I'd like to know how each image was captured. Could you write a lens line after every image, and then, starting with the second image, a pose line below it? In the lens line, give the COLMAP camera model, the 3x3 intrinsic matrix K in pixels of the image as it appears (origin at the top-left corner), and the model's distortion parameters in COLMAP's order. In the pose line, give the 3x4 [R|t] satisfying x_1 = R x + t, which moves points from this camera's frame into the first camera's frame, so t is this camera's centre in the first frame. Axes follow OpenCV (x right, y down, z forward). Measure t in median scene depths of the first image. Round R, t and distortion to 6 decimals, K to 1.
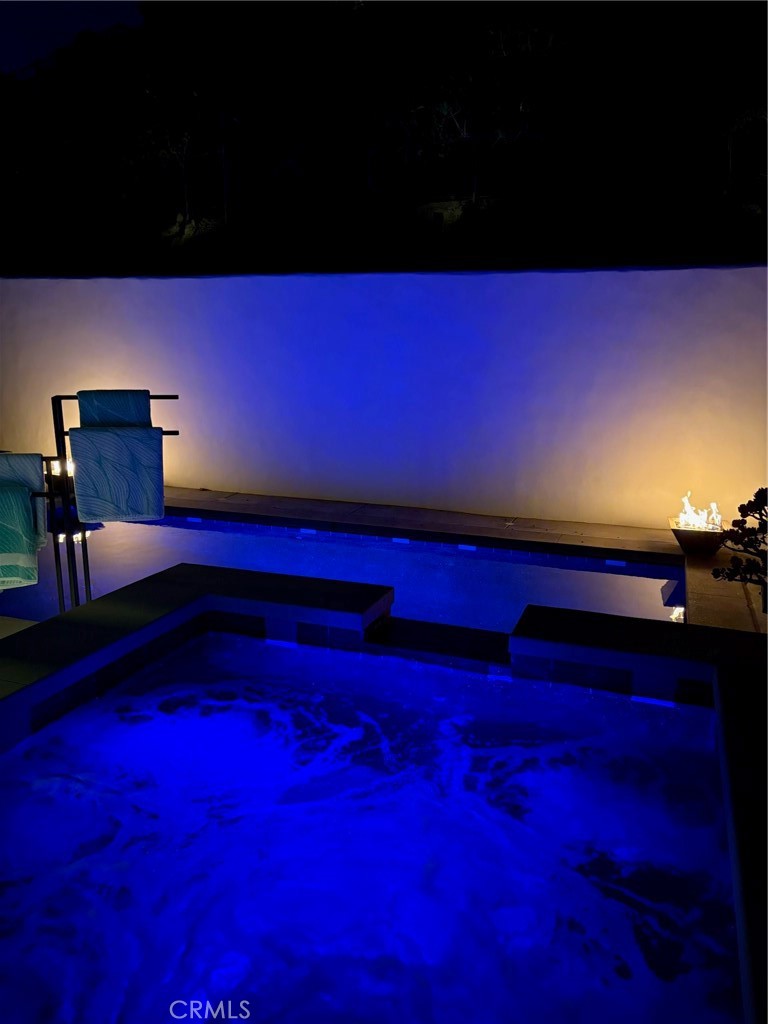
lens RADIAL K [[815.3, 0, 384.0], [0, 815.3, 512.0], [0, 0, 1]] dist [0.026933, -0.001477]
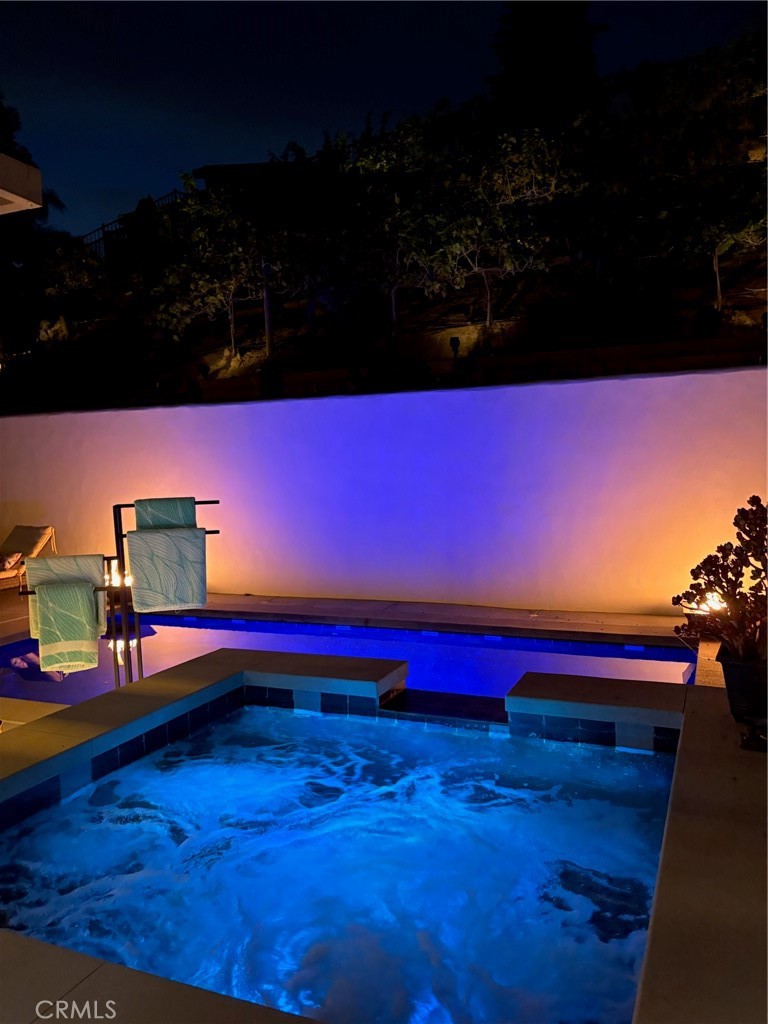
lens RADIAL K [[815.3, 0, 384.0], [0, 815.3, 512.0], [0, 0, 1]] dist [0.026933, -0.001477]
pose [[0.997426, -0.037331, -0.061219, 0.054068], [0.028381, 0.989597, -0.141042, 0.045324], [0.065847, 0.138941, 0.988109, -0.133868]]
